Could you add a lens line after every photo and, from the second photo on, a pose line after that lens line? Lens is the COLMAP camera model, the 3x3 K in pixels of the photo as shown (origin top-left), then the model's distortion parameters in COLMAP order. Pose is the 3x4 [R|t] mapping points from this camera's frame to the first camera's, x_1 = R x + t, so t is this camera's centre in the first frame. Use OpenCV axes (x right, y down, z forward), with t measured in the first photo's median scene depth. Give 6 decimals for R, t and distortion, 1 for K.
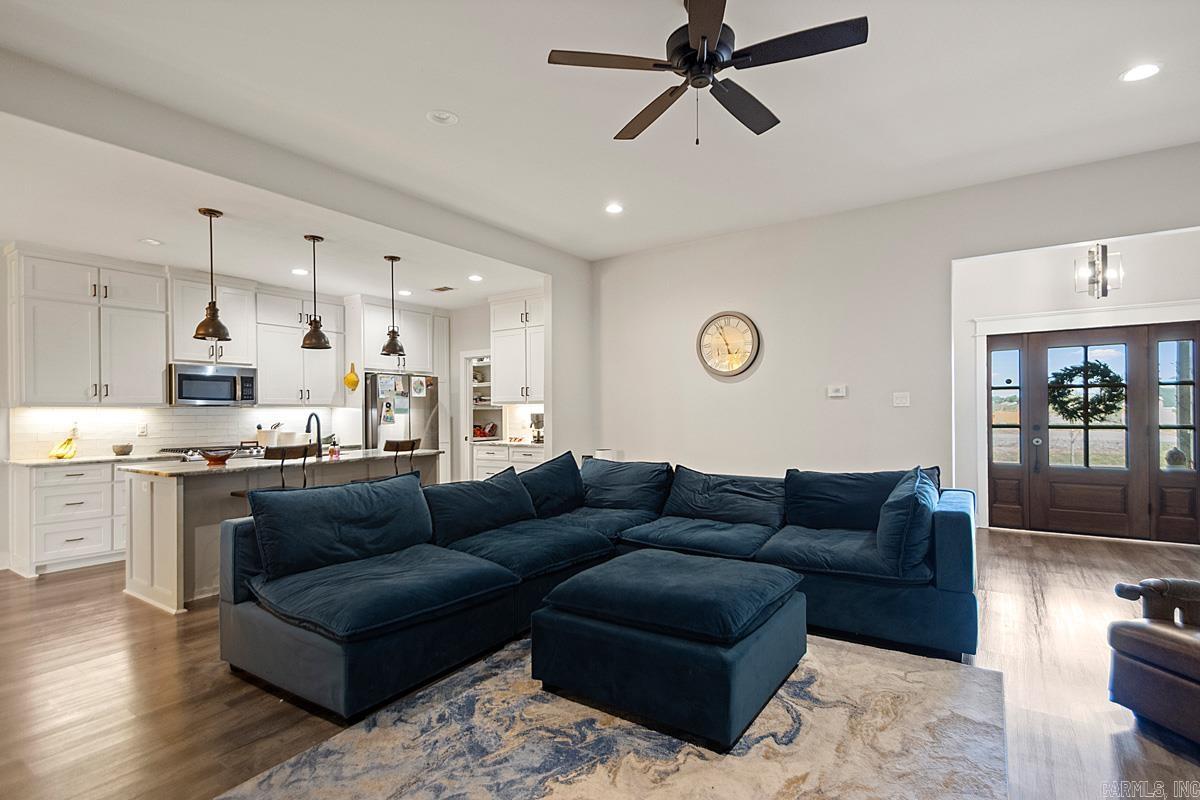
lens RADIAL K [[576.5, 0, 610.6], [0, 576.5, 401.2], [0, 0, 1]] dist [-0.000067, -0.000745]
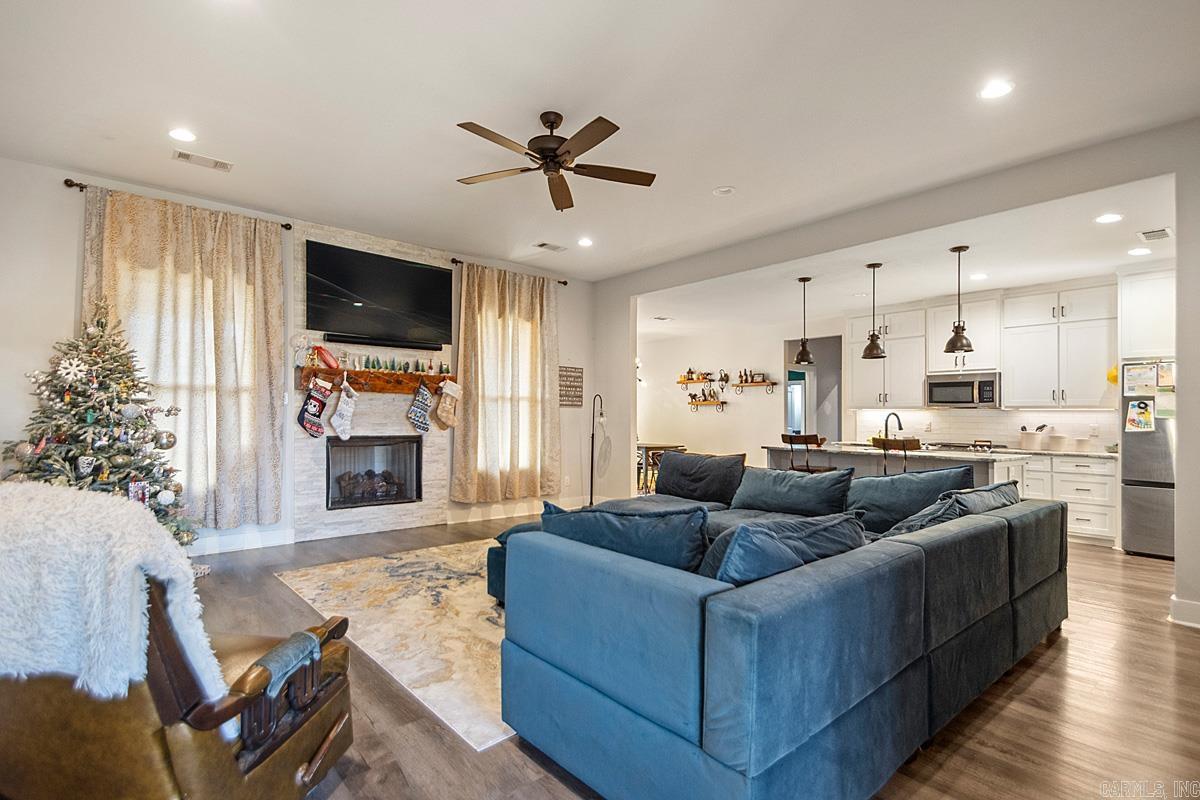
lens RADIAL K [[576.5, 0, 610.6], [0, 576.5, 401.2], [0, 0, 1]] dist [-0.000067, -0.000745]
pose [[-0.265860, -0.018641, -0.963831, 0.661070], [0.008851, 0.999724, -0.021776, 0.014233], [0.963971, -0.014320, -0.265622, 0.663758]]
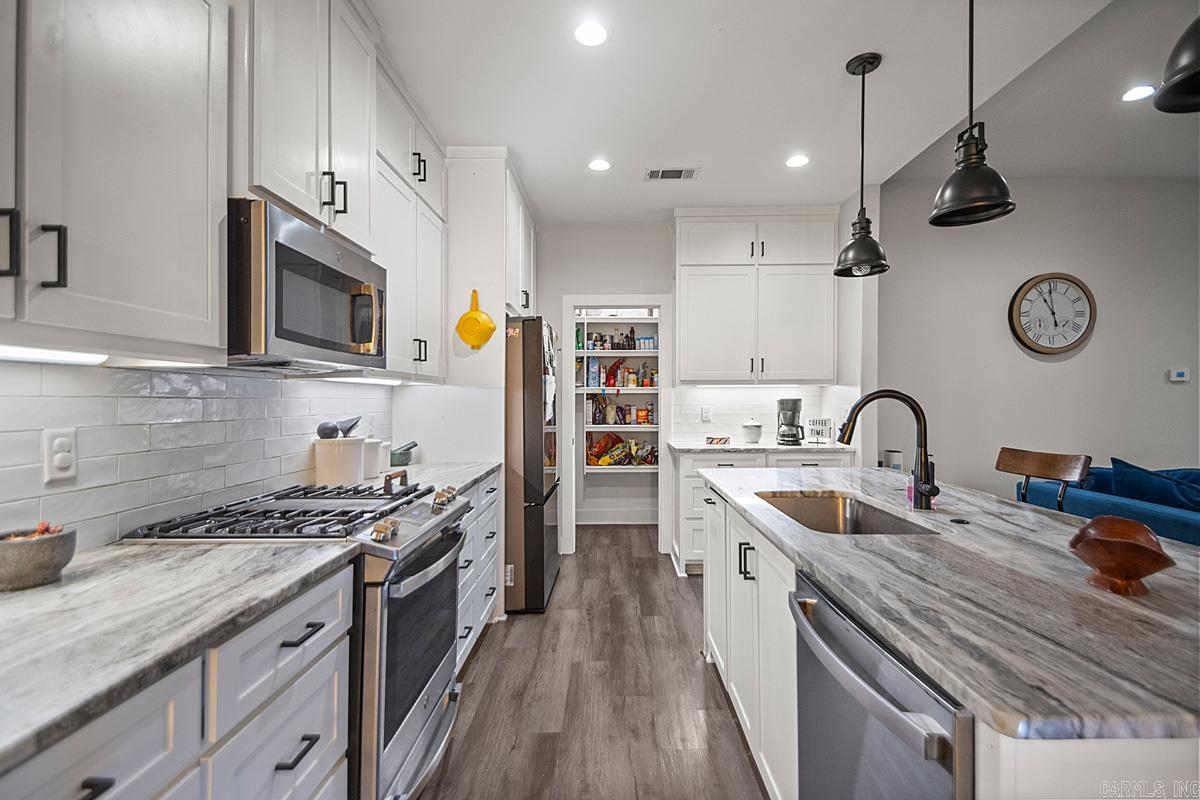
lens RADIAL K [[559.2, 0, 600.0], [0, 559.2, 400.0], [0, 0, 1]] dist [0.002268, 0.000046]
pose [[0.835626, 0.004560, 0.549280, -0.766589], [-0.013086, 0.999847, 0.011608, 0.020985], [-0.549143, -0.016888, 0.835558, 0.698441]]
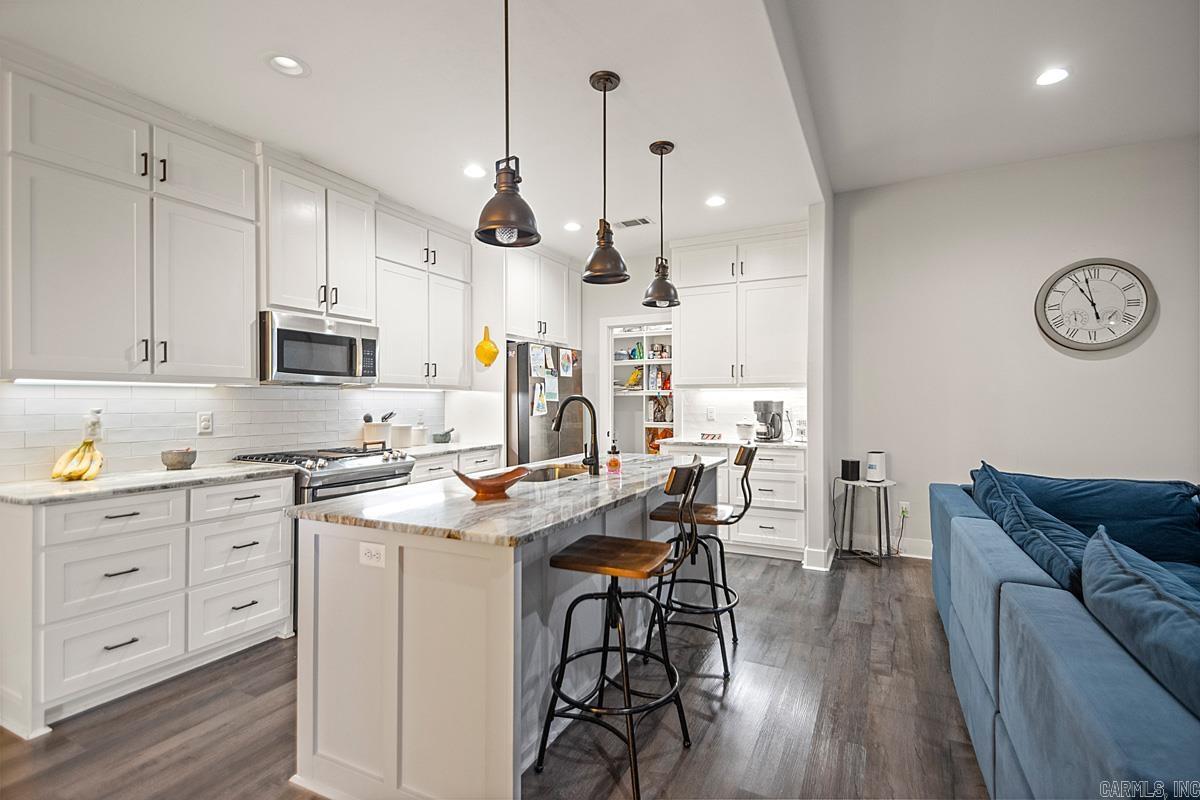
lens RADIAL K [[555.2, 0, 600.1], [0, 555.2, 393.4], [0, 0, 1]] dist [0.006425, -0.000291]
pose [[0.992380, 0.008619, 0.122914, -0.491187], [-0.009153, 0.999951, 0.003781, 0.013254], [-0.122875, -0.004877, 0.992410, 0.394994]]
